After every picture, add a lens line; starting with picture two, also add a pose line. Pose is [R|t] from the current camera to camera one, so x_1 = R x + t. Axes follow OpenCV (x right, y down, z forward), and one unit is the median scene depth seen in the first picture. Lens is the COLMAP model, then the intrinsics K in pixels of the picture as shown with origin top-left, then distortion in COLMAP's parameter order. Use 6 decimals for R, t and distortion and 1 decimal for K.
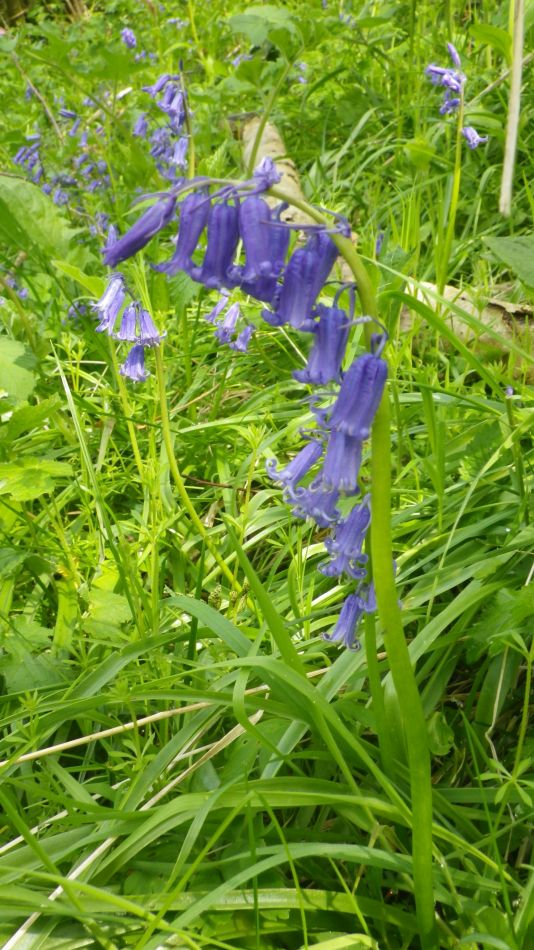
lens RADIAL K [[1003.3, 0, 267.0], [0, 1003.3, 475.0], [0, 0, 1]] dist [0.005514, -0.014889]
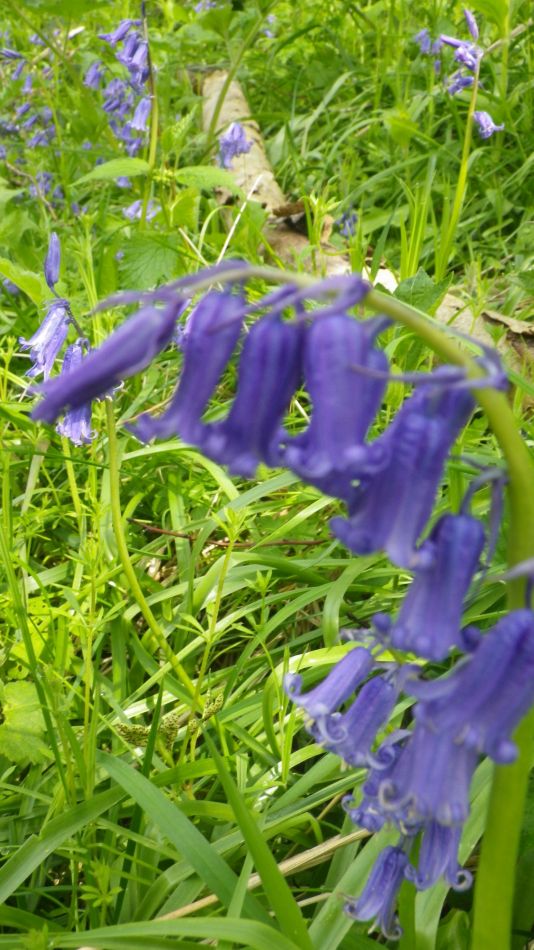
lens RADIAL K [[1003.3, 0, 267.0], [0, 1003.3, 475.0], [0, 0, 1]] dist [0.005514, -0.014889]
pose [[0.996522, 0.049998, 0.066669, -0.023858], [-0.052817, 0.997754, 0.041207, -0.065315], [-0.064459, -0.044585, 0.996924, 0.150222]]
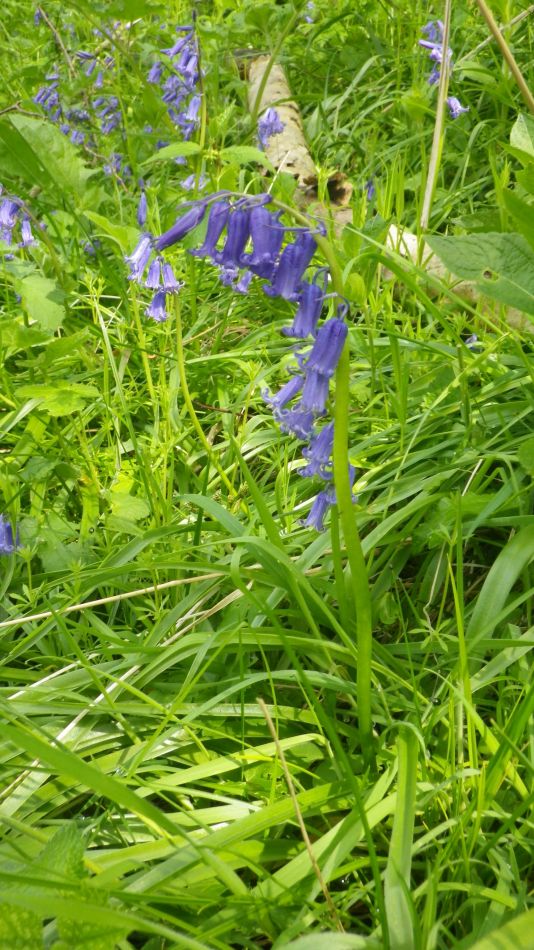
lens RADIAL K [[1003.3, 0, 267.0], [0, 1003.3, 475.0], [0, 0, 1]] dist [0.005514, -0.014889]
pose [[0.999319, 0.035725, 0.009207, -0.000890], [-0.036273, 0.996997, 0.068419, 0.003138], [-0.006735, -0.068706, 0.997614, -0.146349]]
